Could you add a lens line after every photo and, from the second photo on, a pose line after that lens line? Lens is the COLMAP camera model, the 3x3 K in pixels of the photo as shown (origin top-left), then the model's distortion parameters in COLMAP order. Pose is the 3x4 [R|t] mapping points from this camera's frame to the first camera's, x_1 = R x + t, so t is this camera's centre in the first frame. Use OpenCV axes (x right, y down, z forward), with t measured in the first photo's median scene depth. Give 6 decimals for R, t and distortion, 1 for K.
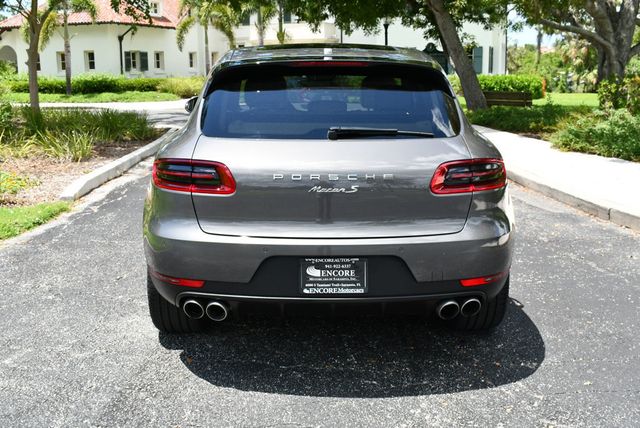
lens RADIAL K [[774.8, 0, 320.0], [0, 774.8, 214.0], [0, 0, 1]] dist [-0.079415, 0.002592]
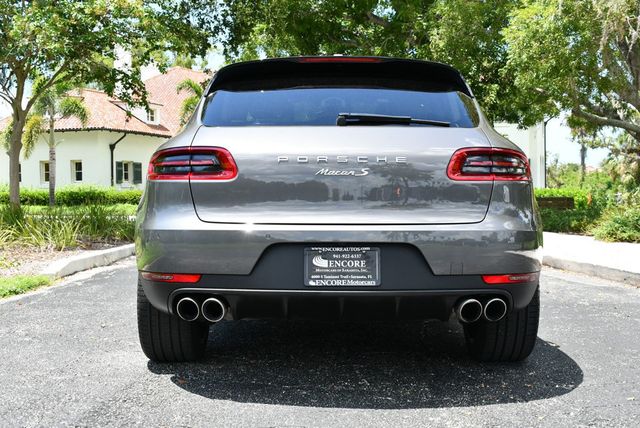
lens RADIAL K [[890.3, 0, 320.0], [0, 890.3, 214.0], [0, 0, 1]] dist [-0.056899, -0.011283]
pose [[0.999845, 0.001987, -0.017502, 0.007717], [-0.004832, 0.986439, -0.164054, 0.155214], [0.016939, 0.164113, 0.986296, -0.036417]]
